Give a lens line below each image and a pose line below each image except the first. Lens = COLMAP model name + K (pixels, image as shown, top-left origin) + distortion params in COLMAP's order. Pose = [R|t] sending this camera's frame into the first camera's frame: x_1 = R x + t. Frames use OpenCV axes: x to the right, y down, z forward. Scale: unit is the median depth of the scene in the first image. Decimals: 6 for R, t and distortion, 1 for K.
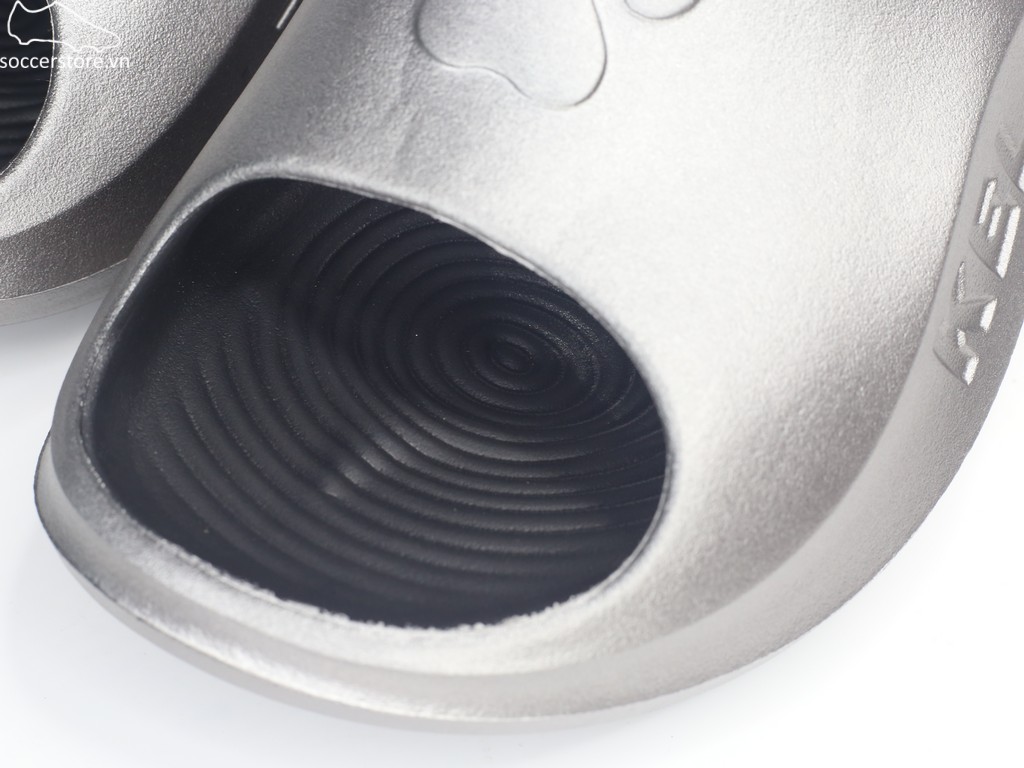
lens RADIAL K [[2082.1, 0, 512.0], [0, 2082.1, 384.0], [0, 0, 1]] dist [0.000977, -0.132047]
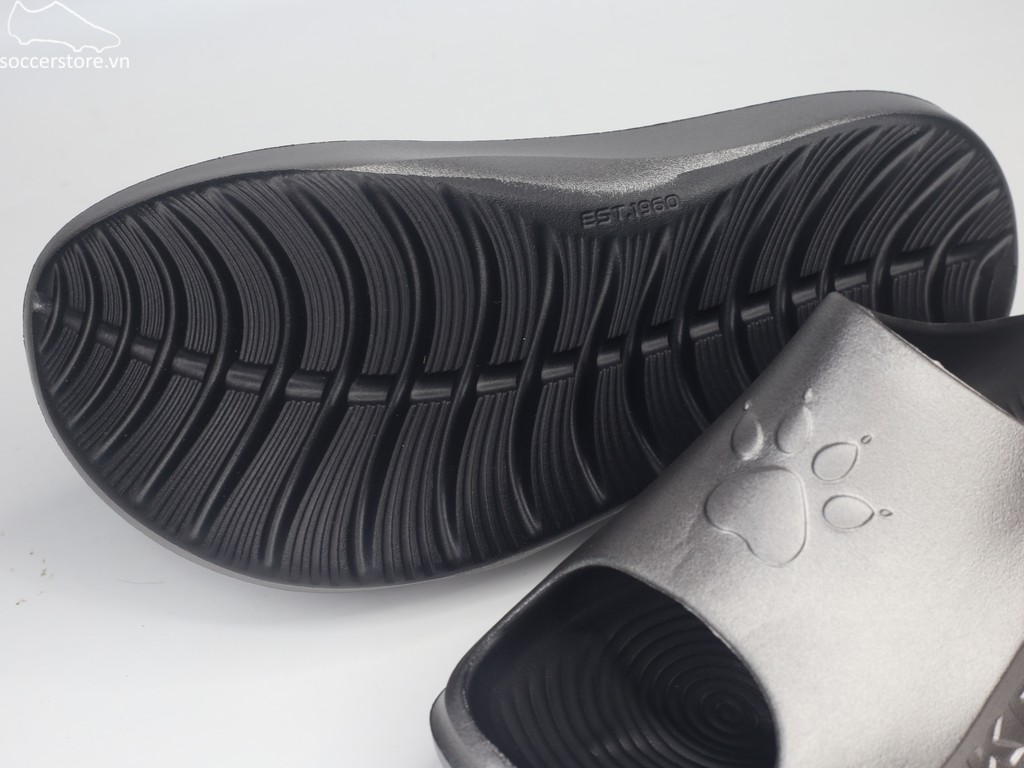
lens RADIAL K [[2082.1, 0, 512.0], [0, 2082.1, 384.0], [0, 0, 1]] dist [0.000977, -0.132047]
pose [[0.935339, 0.202661, -0.289948, 0.295002], [-0.267611, 0.941405, -0.205282, 0.141198], [0.231356, 0.269601, 0.934767, -0.721760]]
